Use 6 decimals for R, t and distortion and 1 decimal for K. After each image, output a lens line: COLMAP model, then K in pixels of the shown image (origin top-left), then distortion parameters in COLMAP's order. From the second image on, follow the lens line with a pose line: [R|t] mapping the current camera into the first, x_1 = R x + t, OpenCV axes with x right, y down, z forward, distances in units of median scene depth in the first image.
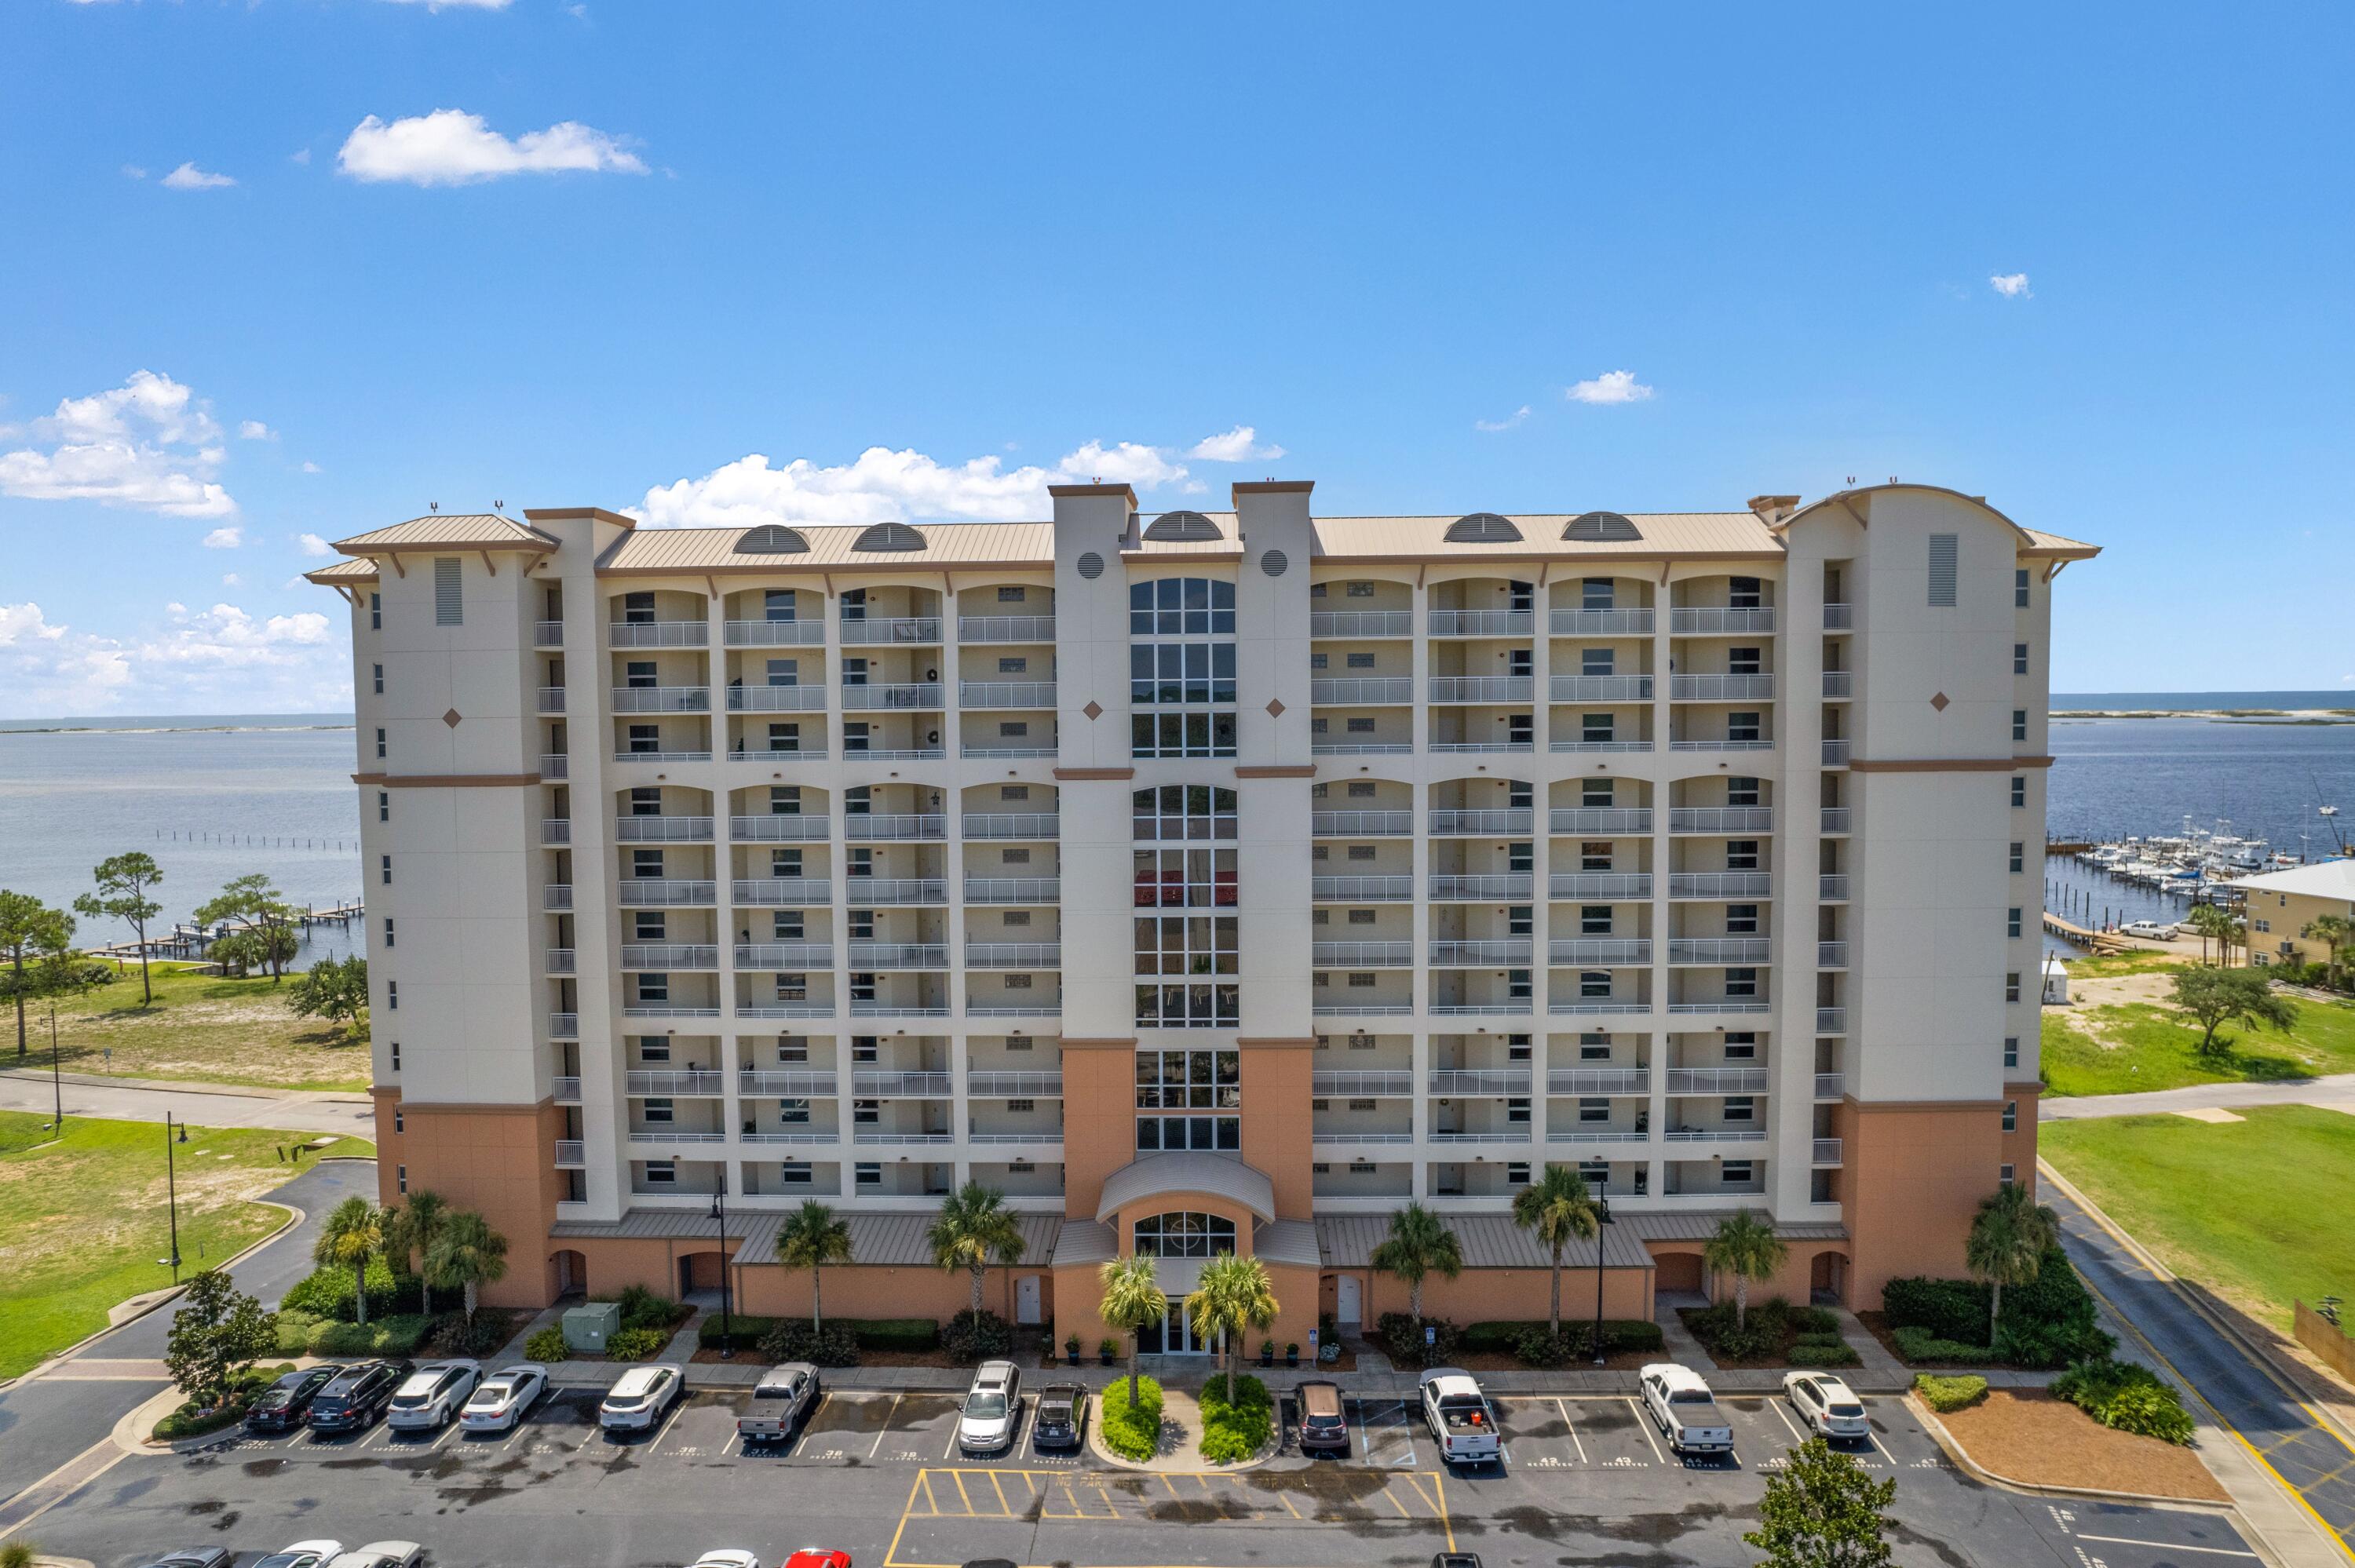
lens RADIAL K [[1504.7, 0, 1172.5], [0, 1504.7, 791.3], [0, 0, 1]] dist [-0.074594, 0.063269]
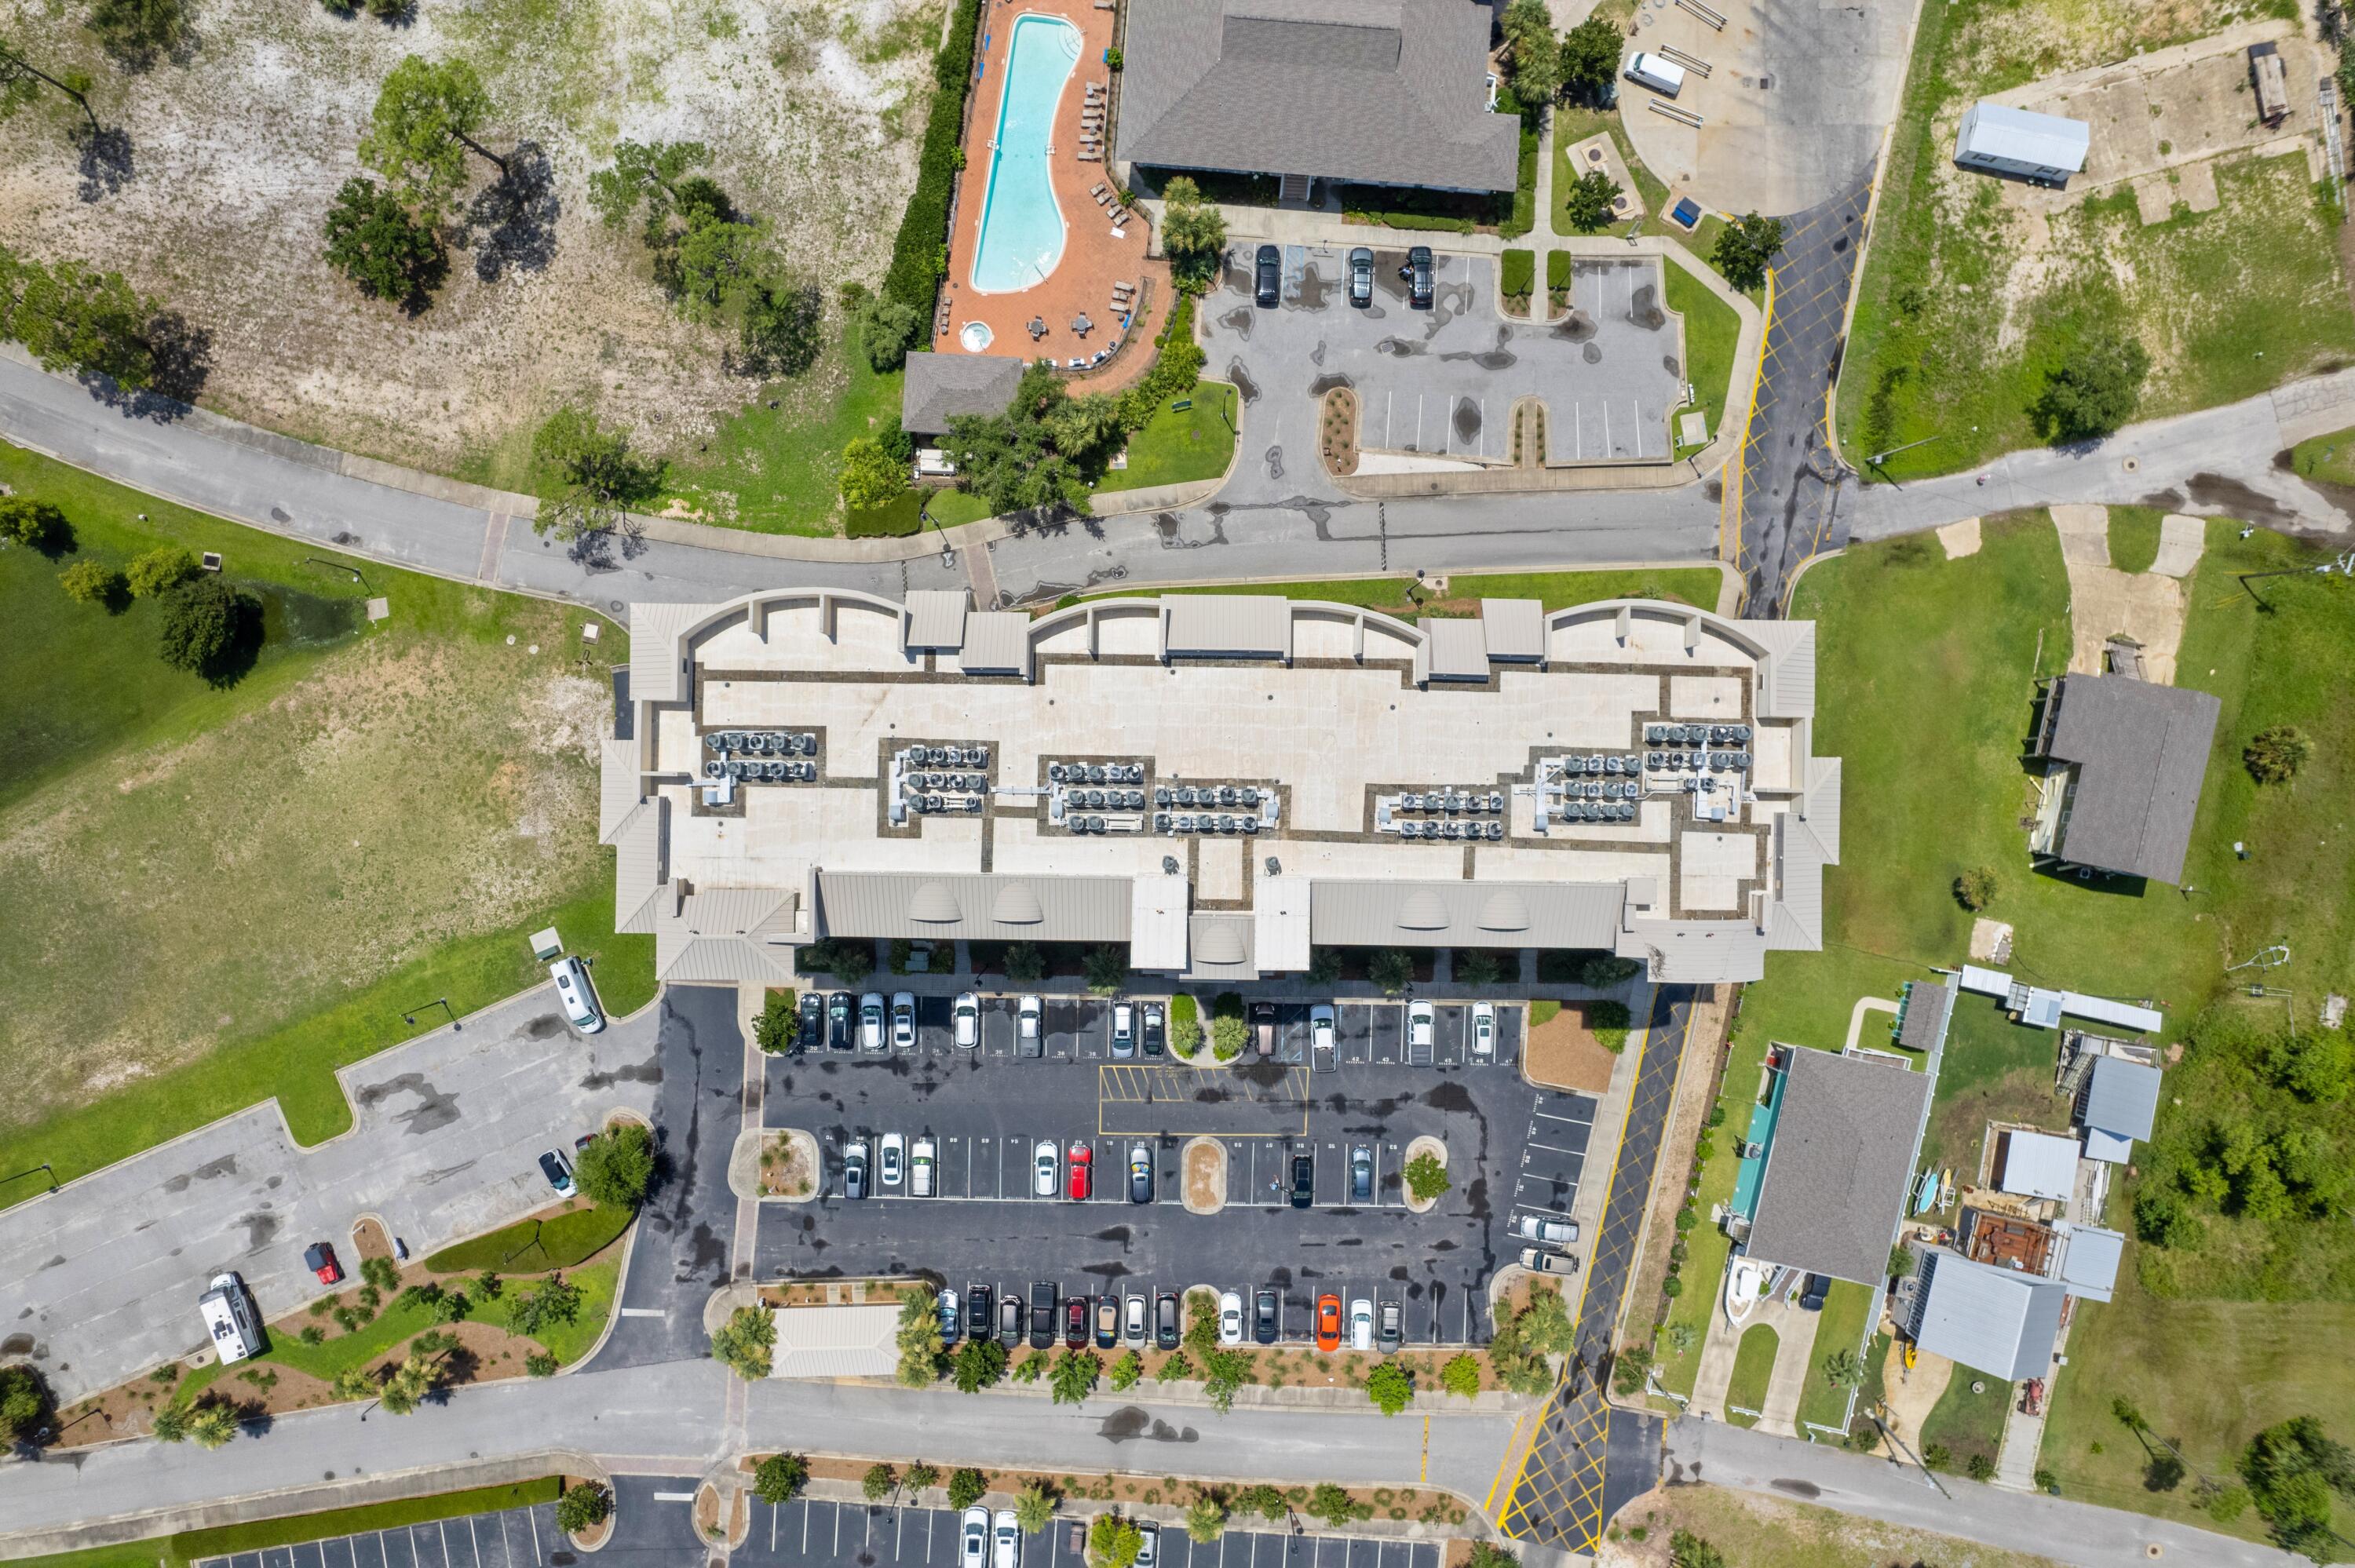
lens RADIAL K [[1504.7, 0, 1172.5], [0, 1504.7, 791.3], [0, 0, 1]] dist [-0.074594, 0.063269]
pose [[0.999708, -0.022615, 0.008517, -0.049802], [-0.007321, 0.052451, 0.998597, -1.702986], [-0.023030, -0.998367, 0.052270, 1.097394]]
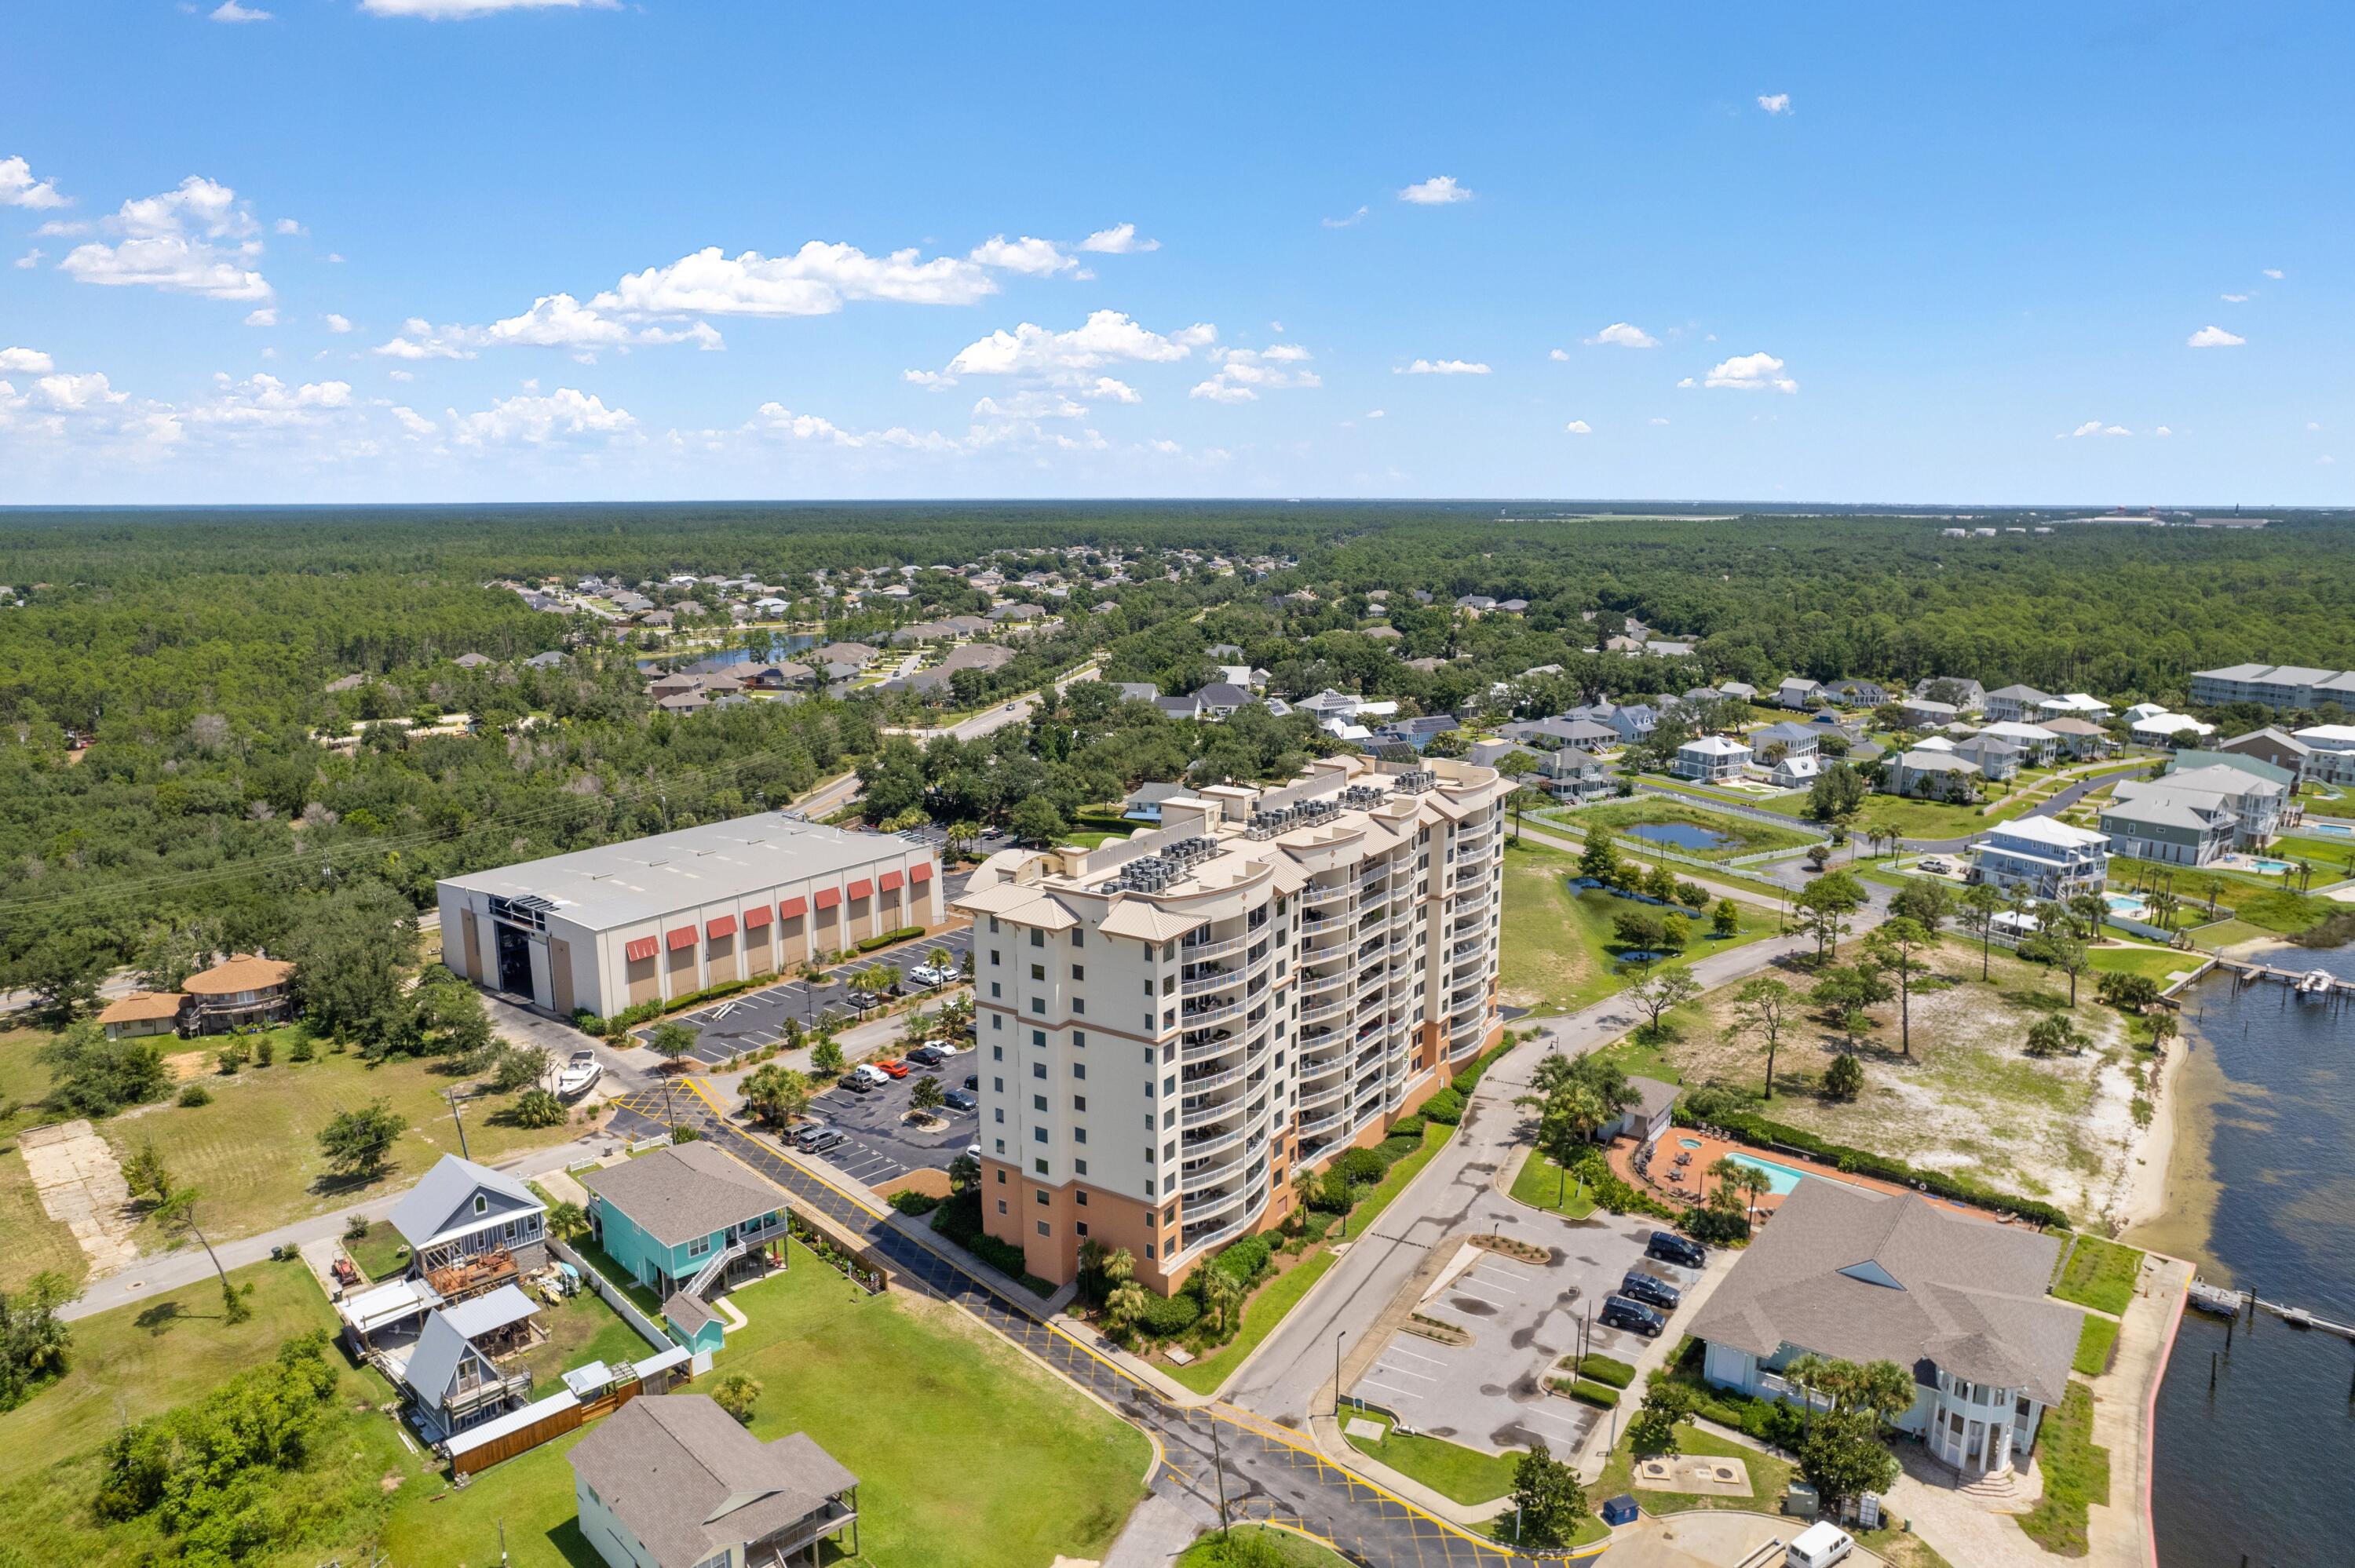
lens RADIAL K [[1504.7, 0, 1172.5], [0, 1504.7, 791.3], [0, 0, 1]] dist [-0.074594, 0.063269]
pose [[-0.525936, 0.175390, -0.832244, 2.149035], [-0.044580, 0.971477, 0.232904, -0.801600], [0.849355, 0.159594, -0.503116, 2.260079]]
